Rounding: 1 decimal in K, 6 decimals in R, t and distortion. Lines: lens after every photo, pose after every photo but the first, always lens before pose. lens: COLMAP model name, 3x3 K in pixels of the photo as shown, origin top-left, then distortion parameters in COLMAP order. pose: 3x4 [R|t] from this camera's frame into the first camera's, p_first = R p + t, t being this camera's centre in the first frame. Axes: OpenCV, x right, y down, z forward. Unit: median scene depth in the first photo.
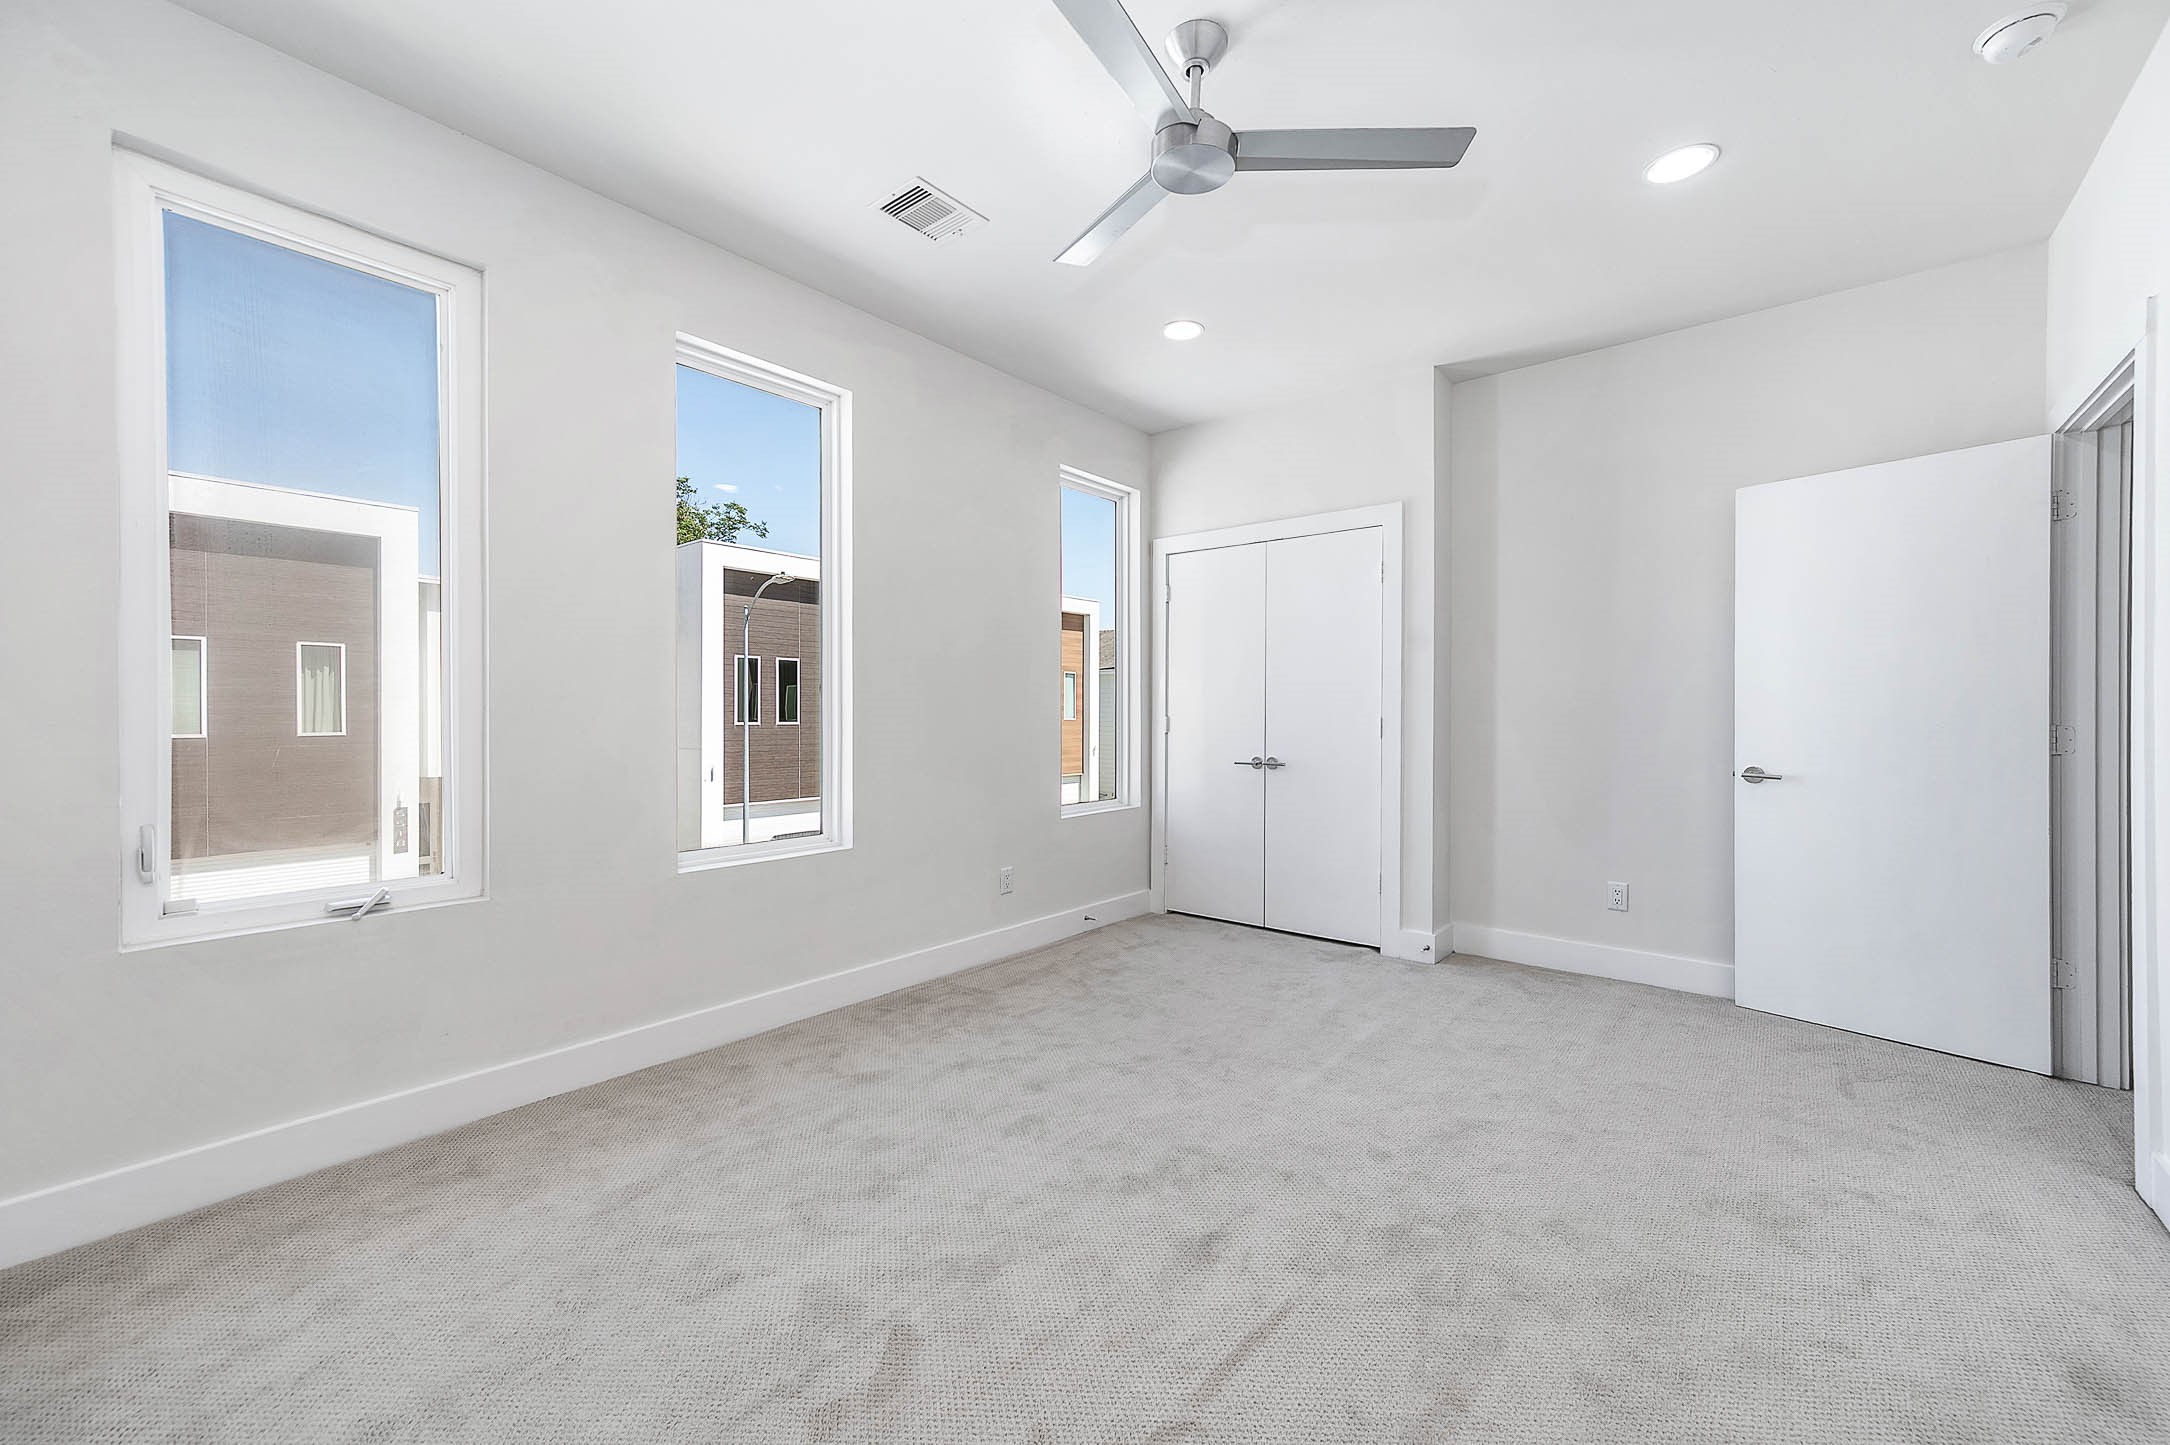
lens RADIAL K [[851.3, 0, 1089.8], [0, 851.3, 725.2], [0, 0, 1]] dist [0.012143, 0.000513]
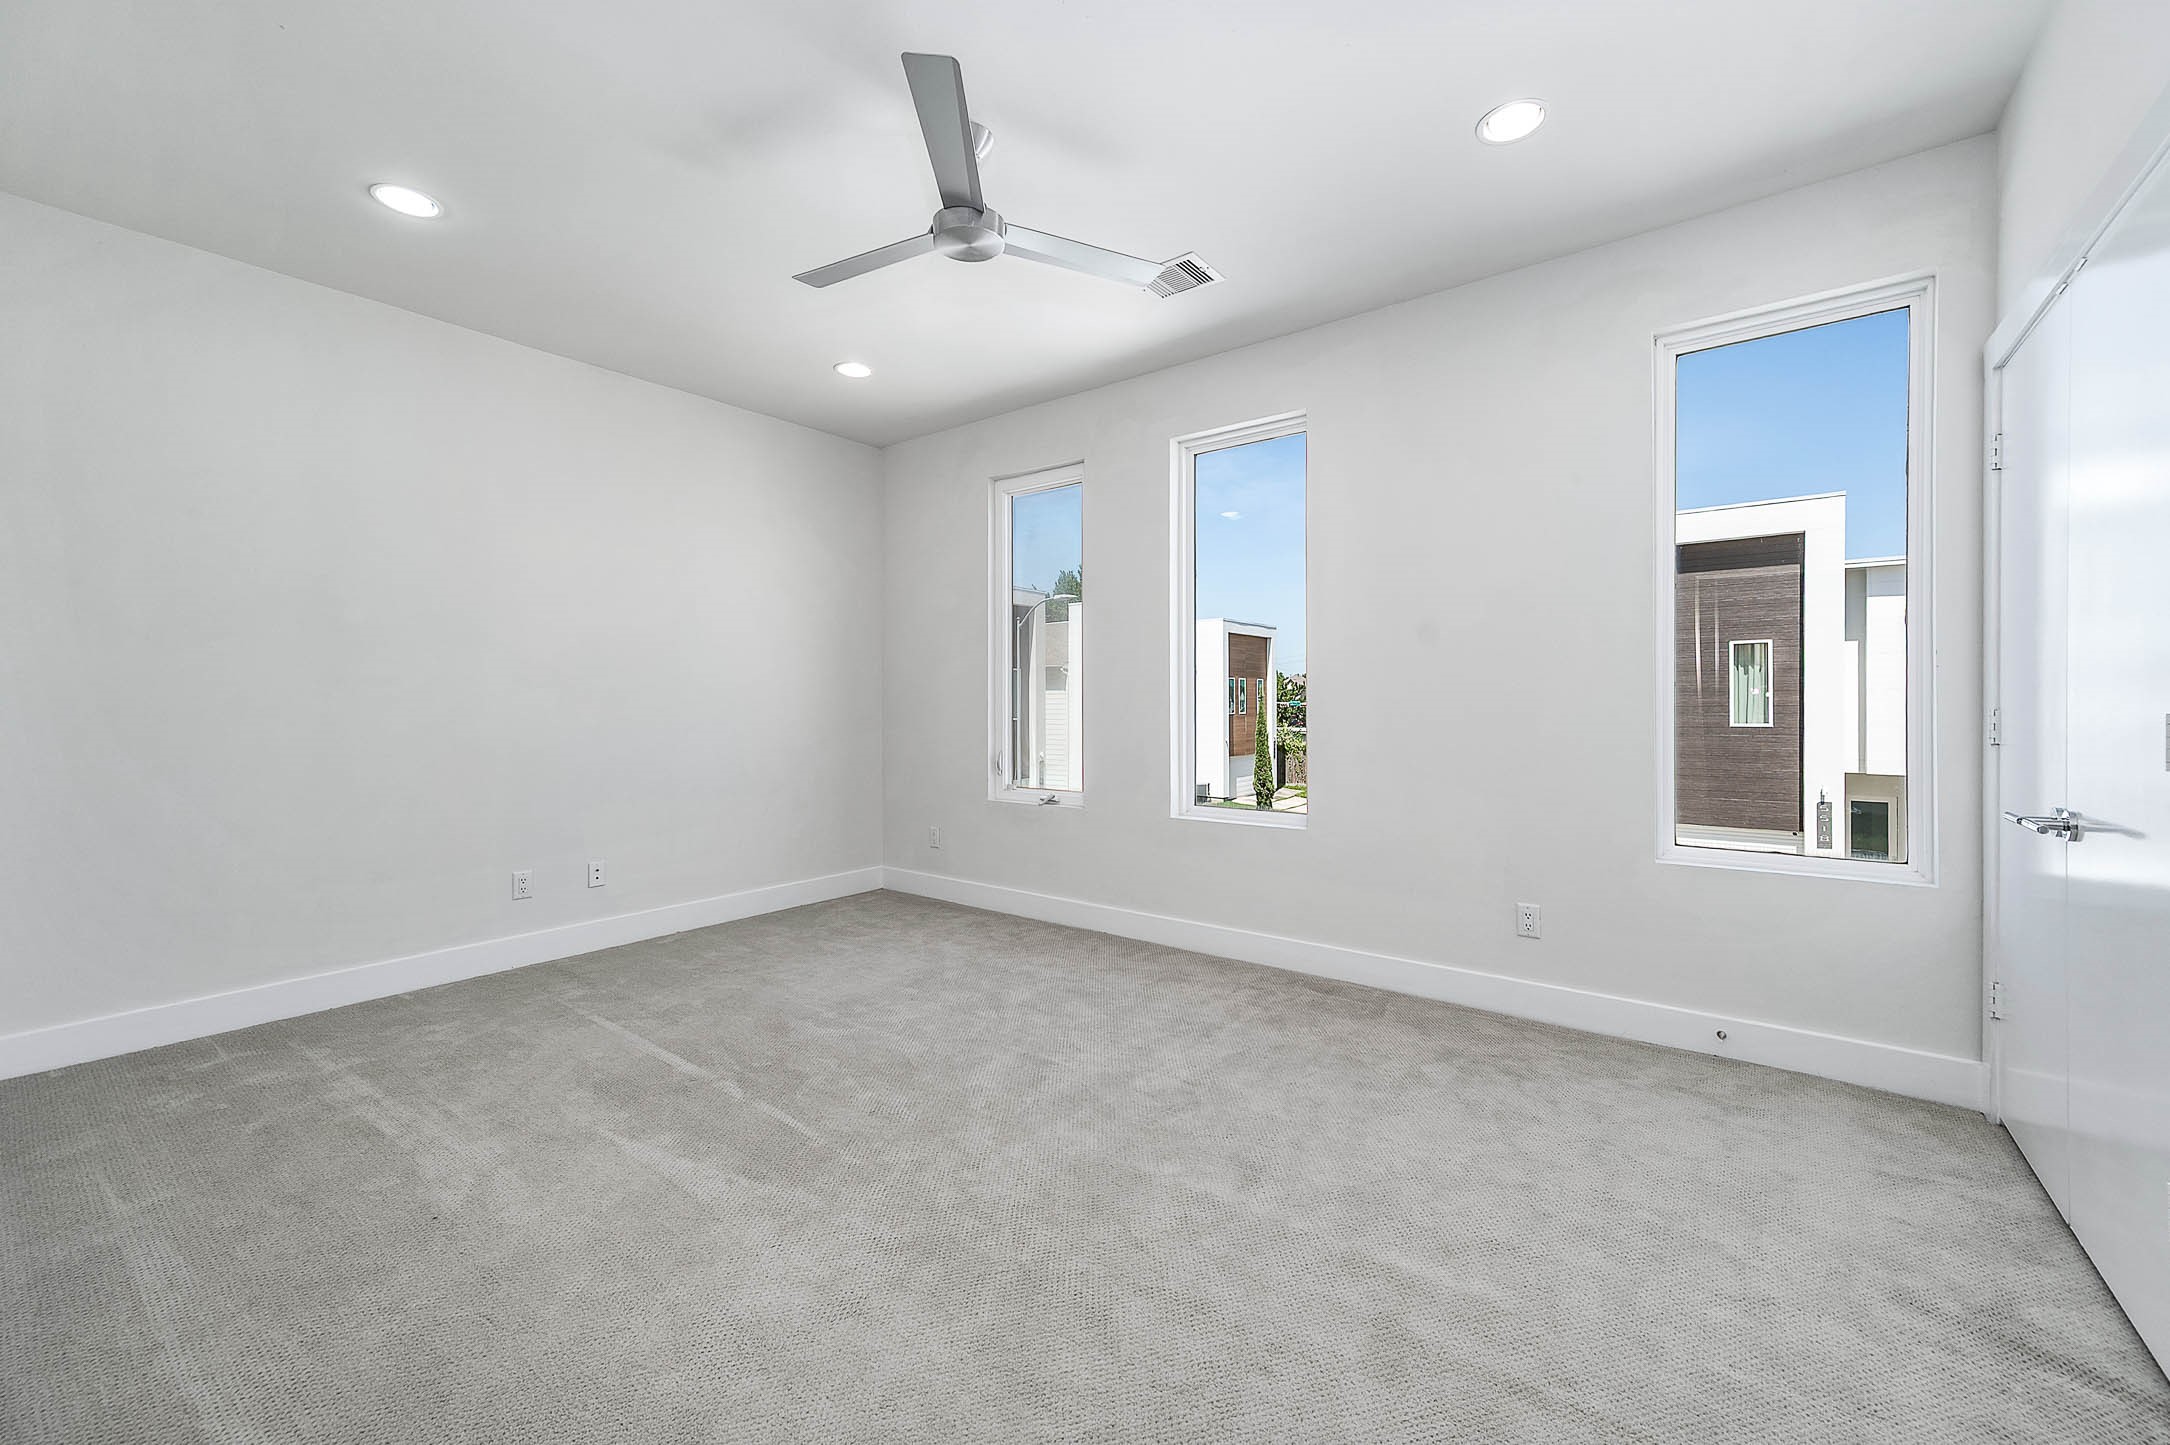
lens RADIAL K [[851.3, 0, 1093.3], [0, 851.3, 702.5], [0, 0, 1]] dist [0.012143, 0.000513]
pose [[0.039409, -0.007324, -0.999196, 0.150563], [-0.010638, 0.999913, -0.007749, -0.000673], [0.999167, 0.010935, 0.039328, 0.131476]]
